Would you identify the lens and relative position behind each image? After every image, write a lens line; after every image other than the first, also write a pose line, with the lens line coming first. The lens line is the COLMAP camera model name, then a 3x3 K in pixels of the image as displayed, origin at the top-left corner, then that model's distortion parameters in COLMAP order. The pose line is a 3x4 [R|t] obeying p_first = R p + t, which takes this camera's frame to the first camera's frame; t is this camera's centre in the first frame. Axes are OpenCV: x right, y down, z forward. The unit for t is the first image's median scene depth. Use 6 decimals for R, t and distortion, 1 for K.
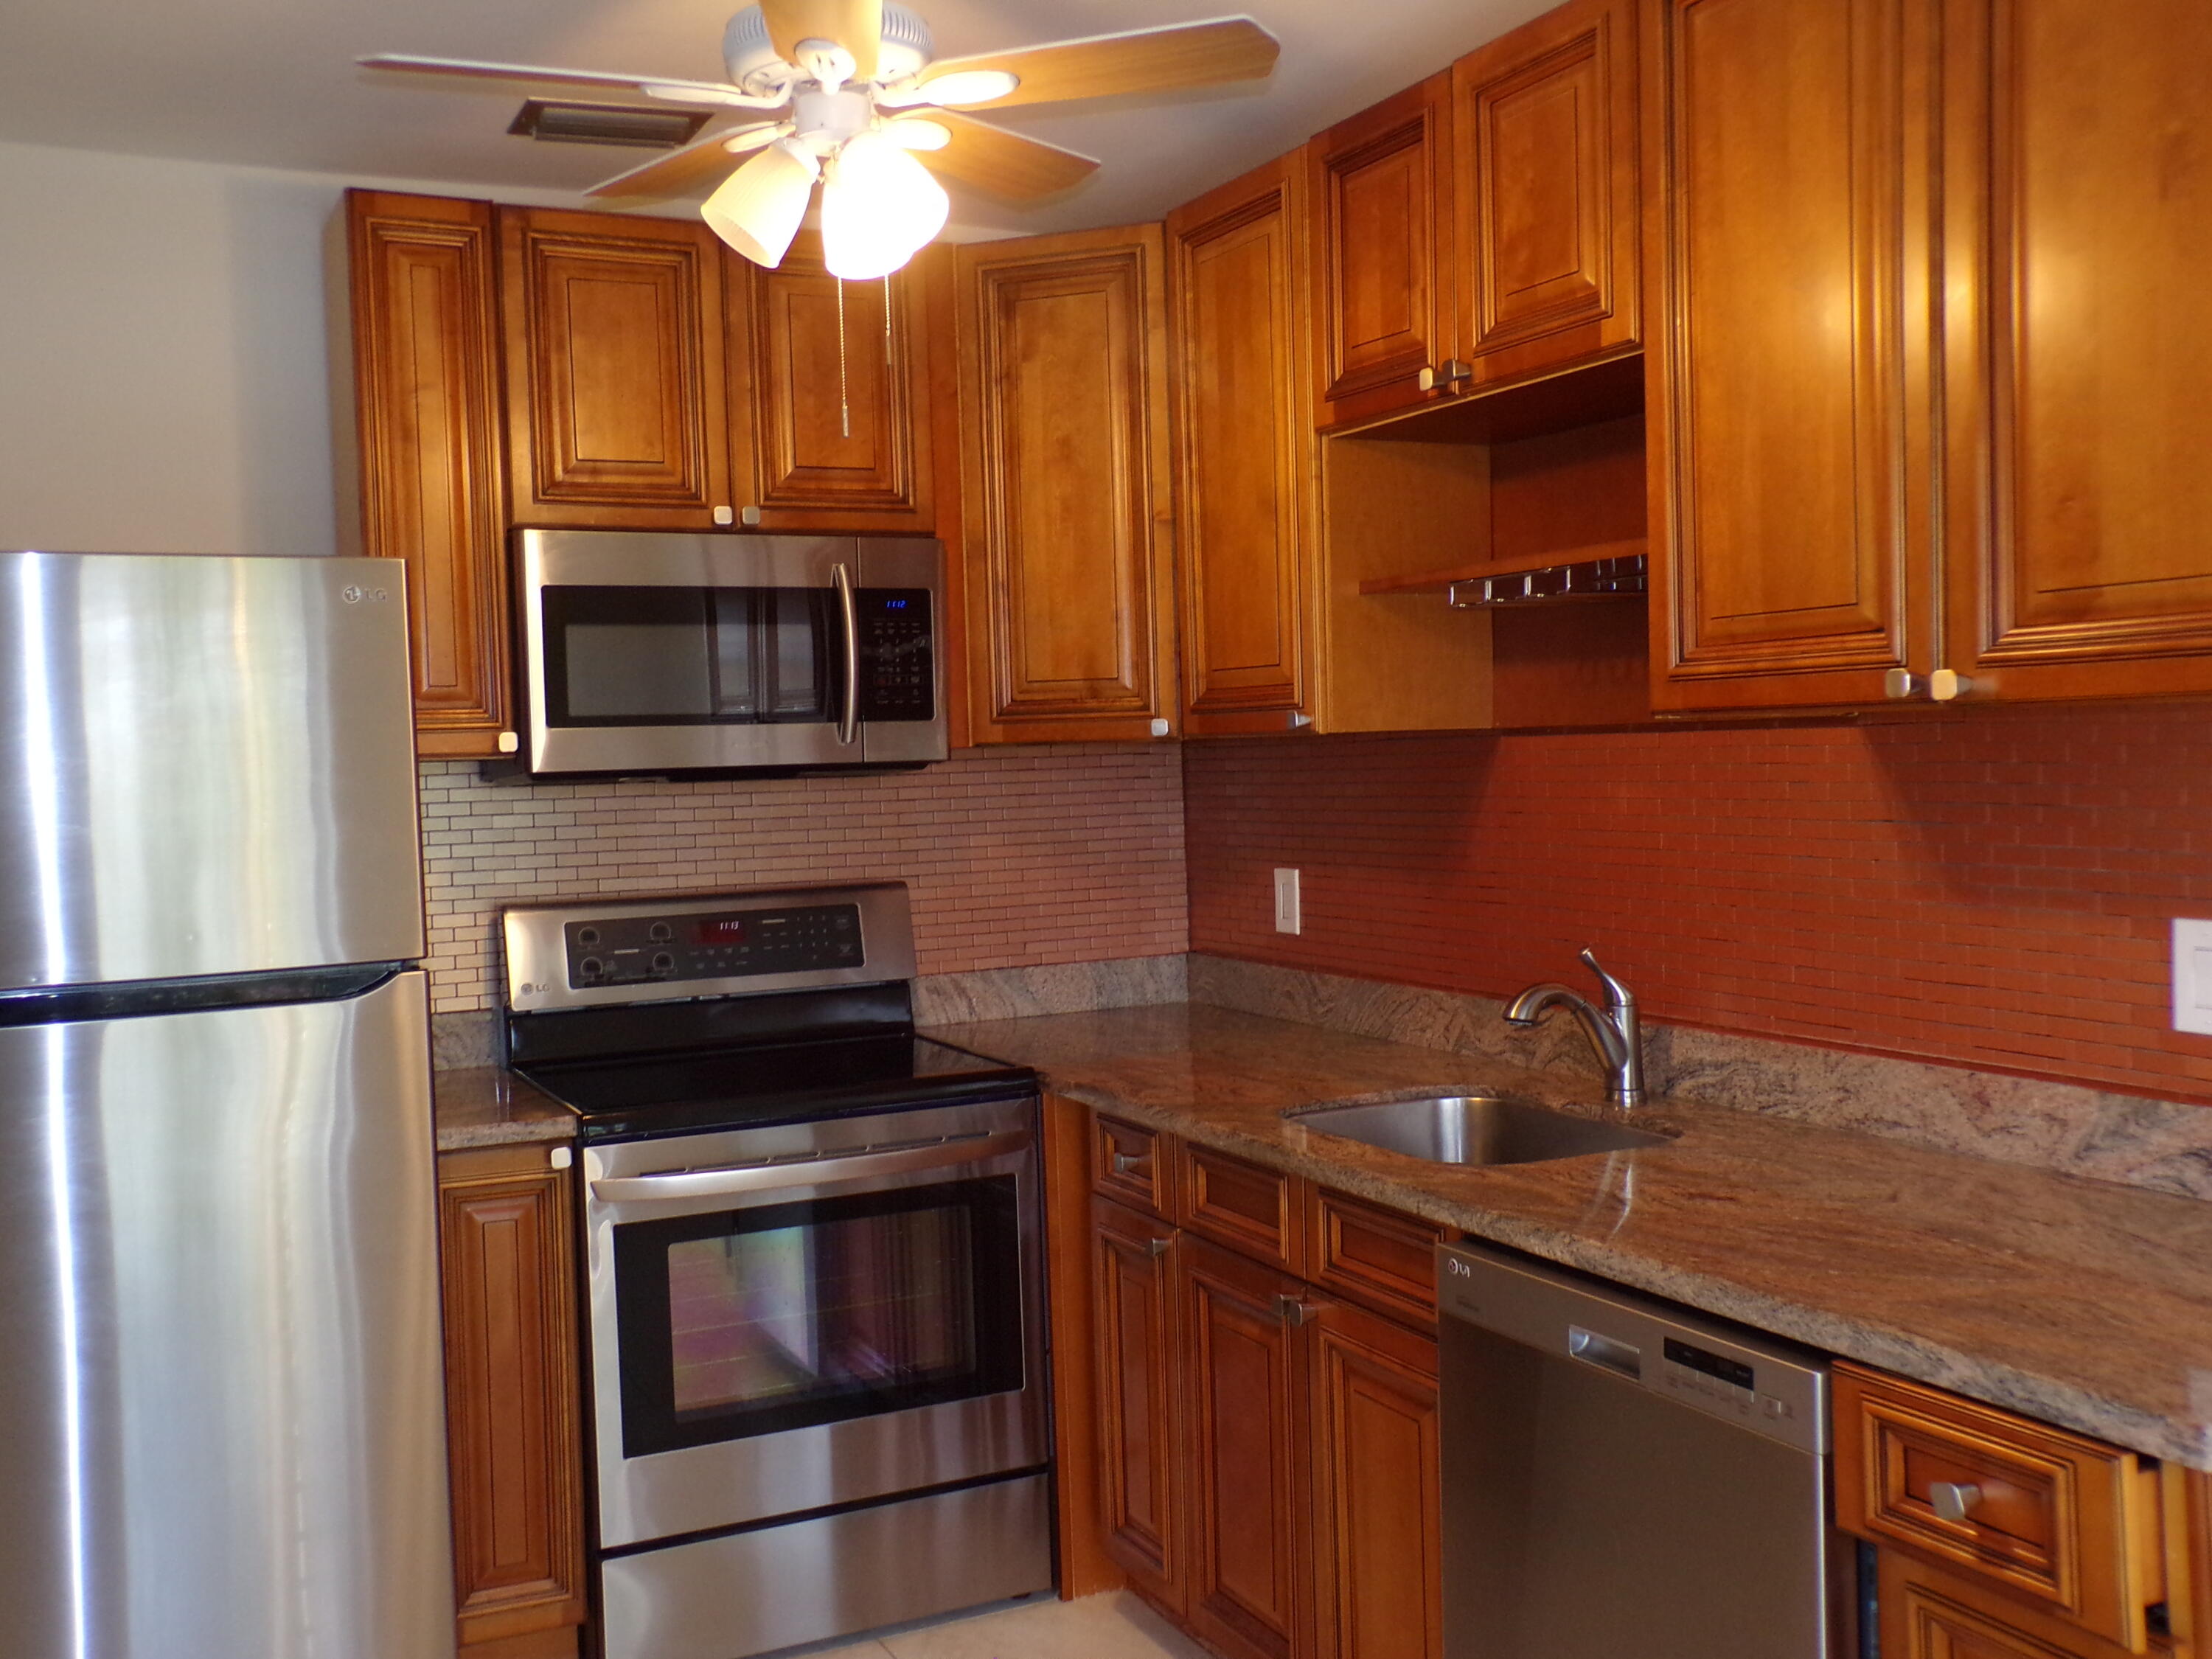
lens RADIAL K [[2120.8, 0, 1096.3], [0, 2120.8, 834.4], [0, 0, 1]] dist [0.026687, 0.000000]
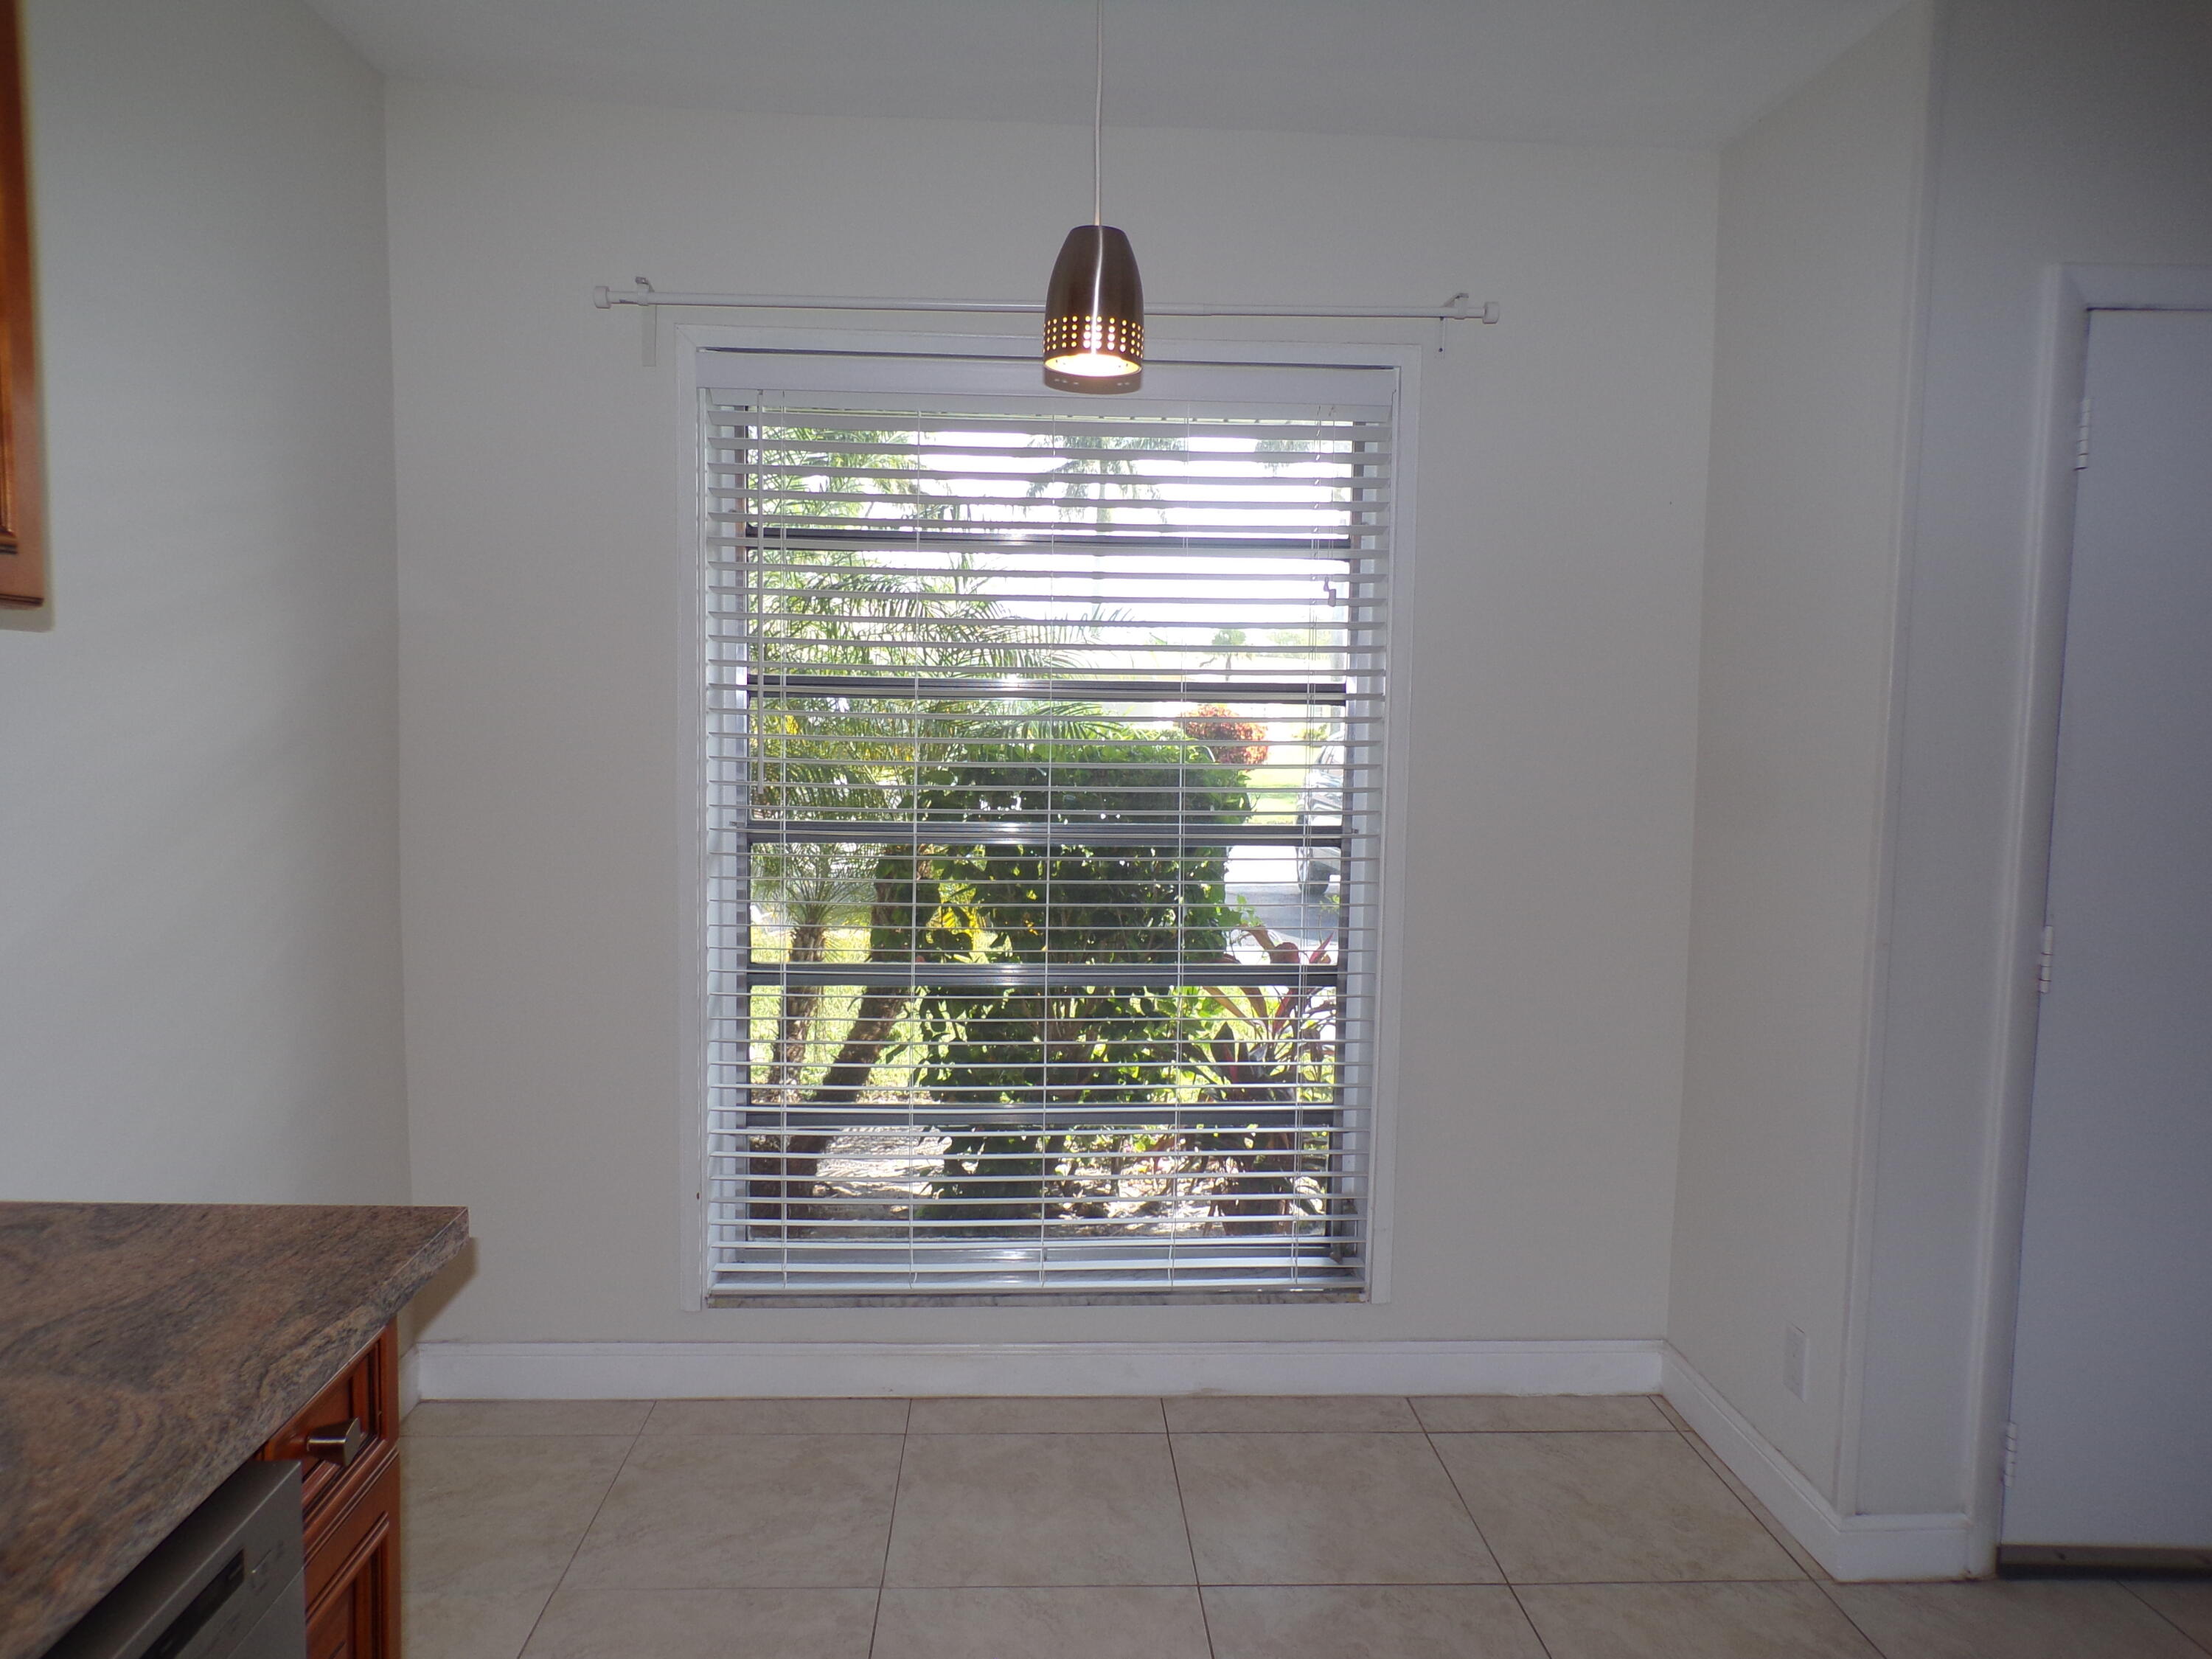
lens RADIAL K [[1495.3, 0, 1073.2], [0, 1495.3, 822.6], [0, 0, 1]] dist [-0.005483, 0.016208]
pose [[-0.917085, -0.024448, 0.397940, -0.072294], [0.015670, 0.995136, 0.097251, -0.013069], [-0.398383, 0.095424, -0.912242, 0.804091]]
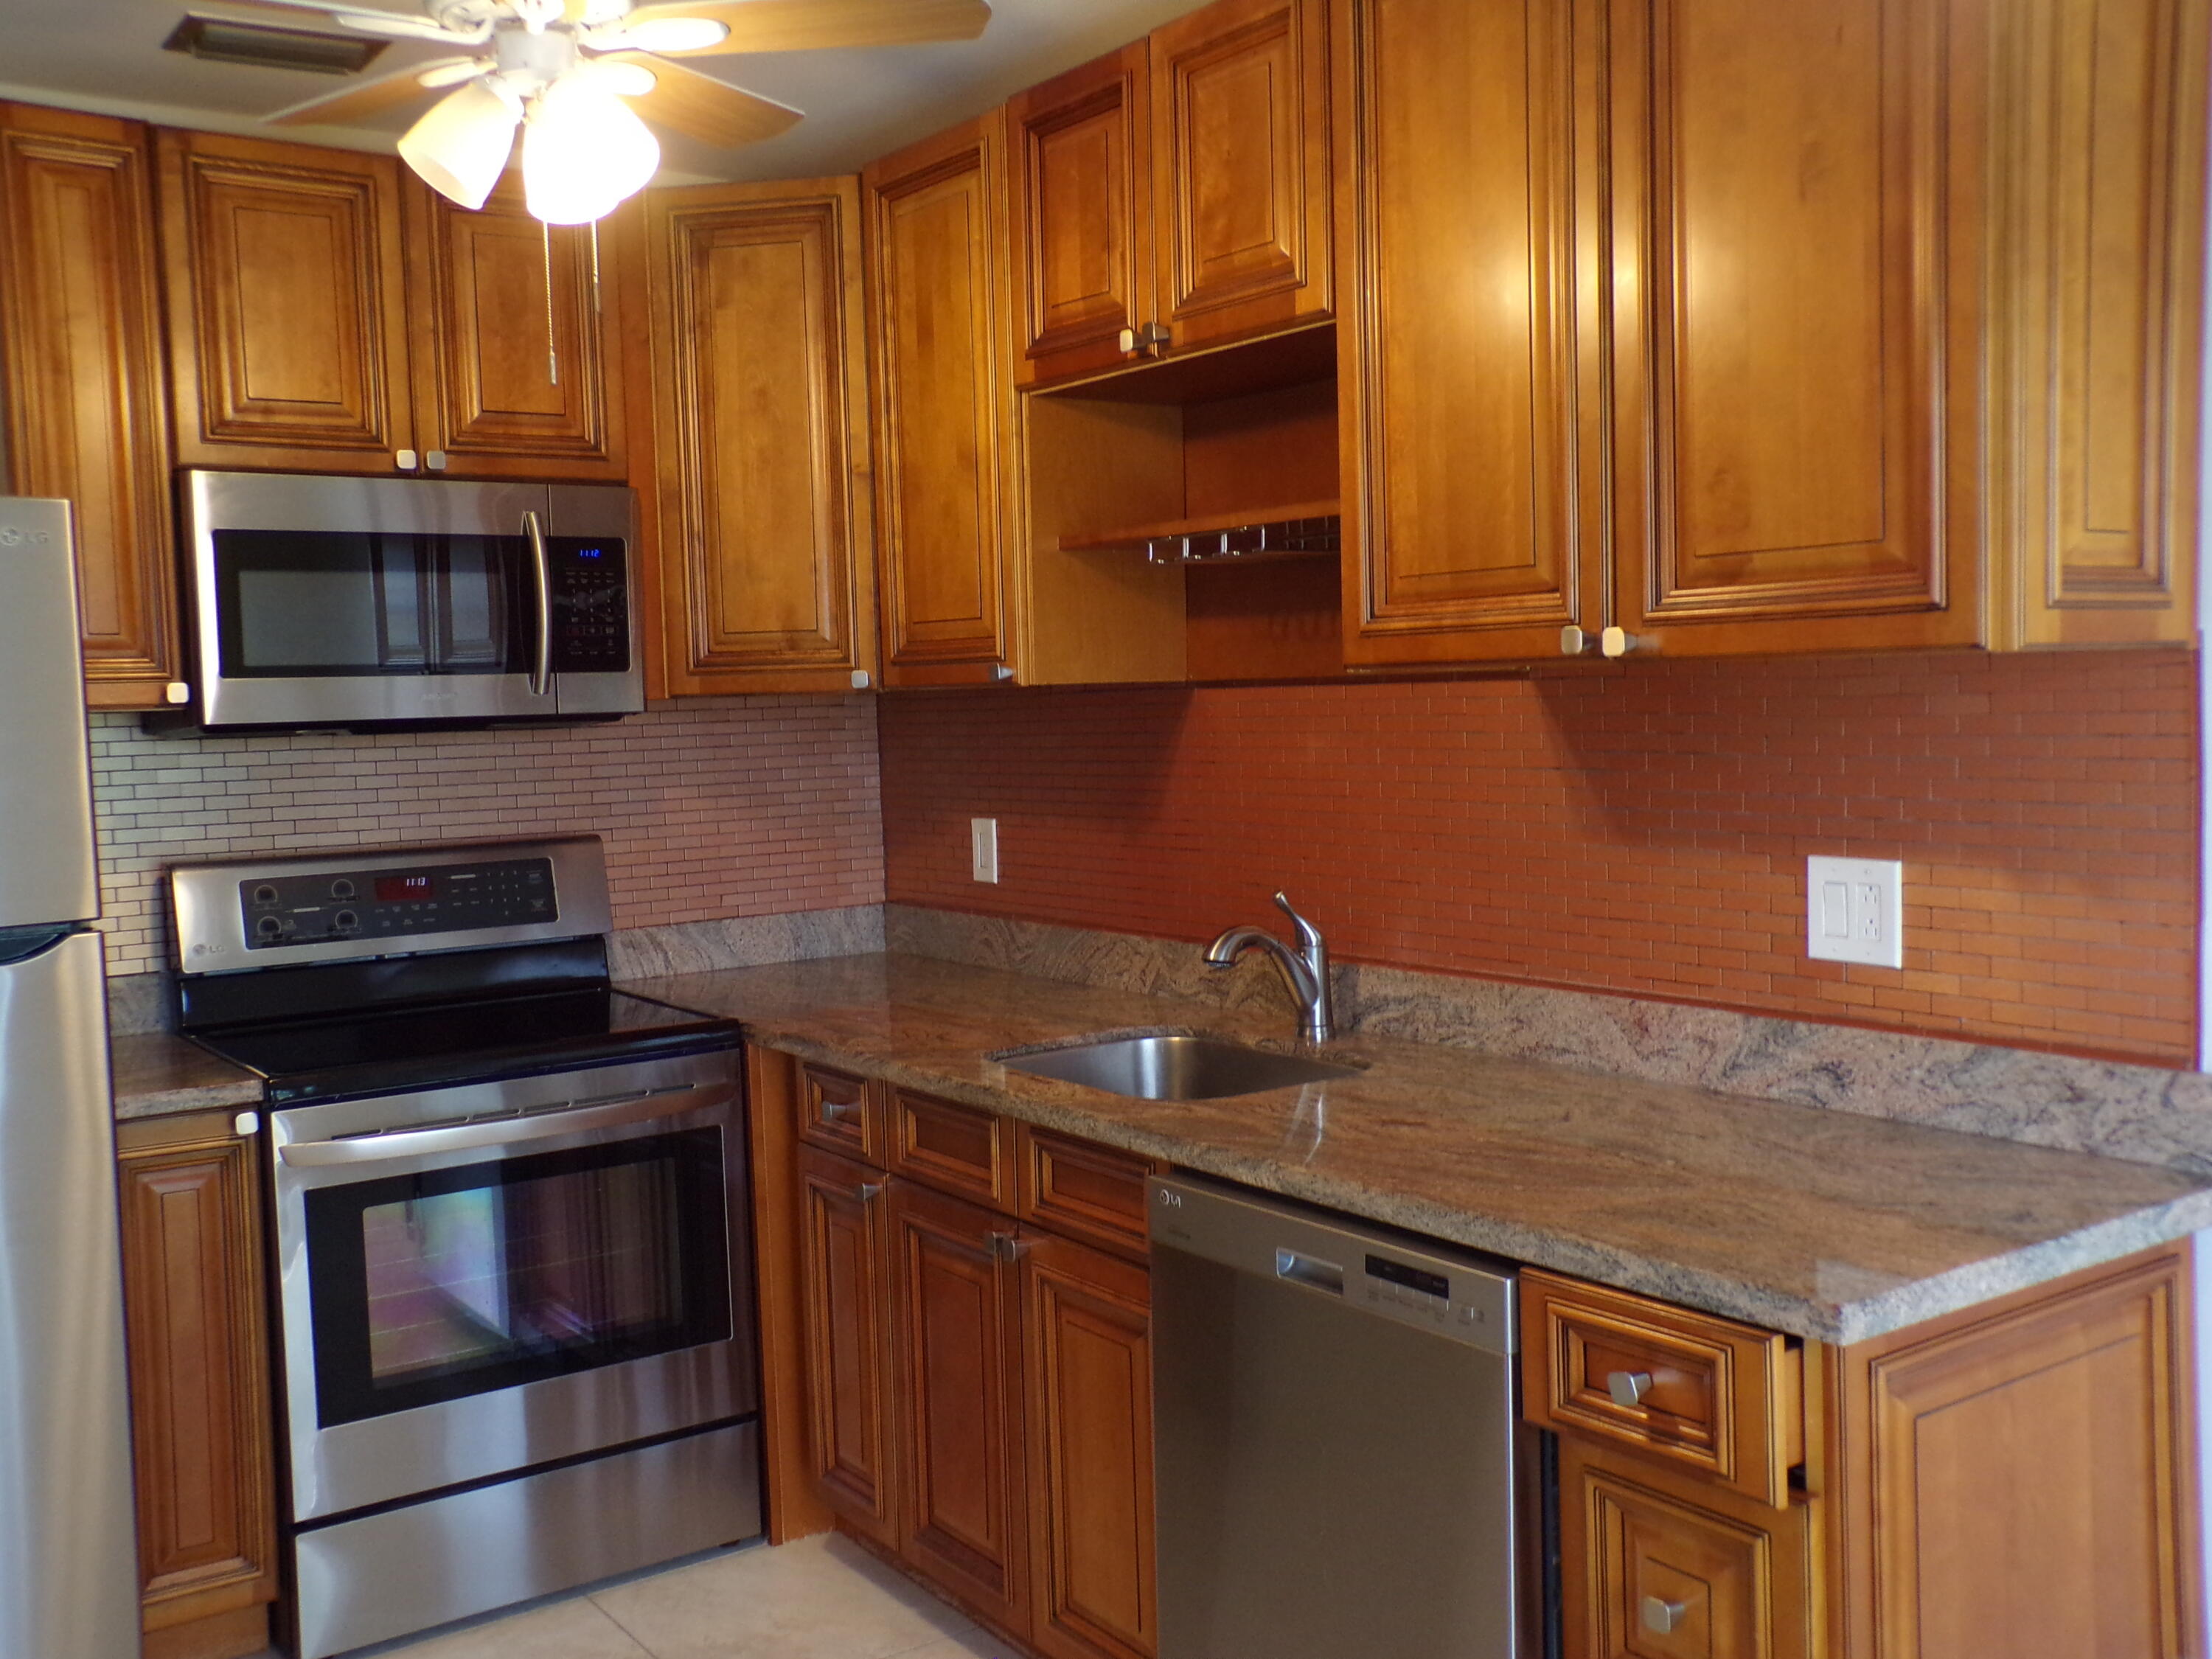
lens RADIAL K [[2120.8, 0, 1106.6], [0, 2120.8, 831.9], [0, 0, 1]] dist [0.026687, 0.000000]
pose [[0.986970, -0.009512, 0.160625, -0.019732], [0.006037, 0.999737, 0.022105, 0.000463], [-0.160793, -0.020848, 0.986768, -0.016107]]
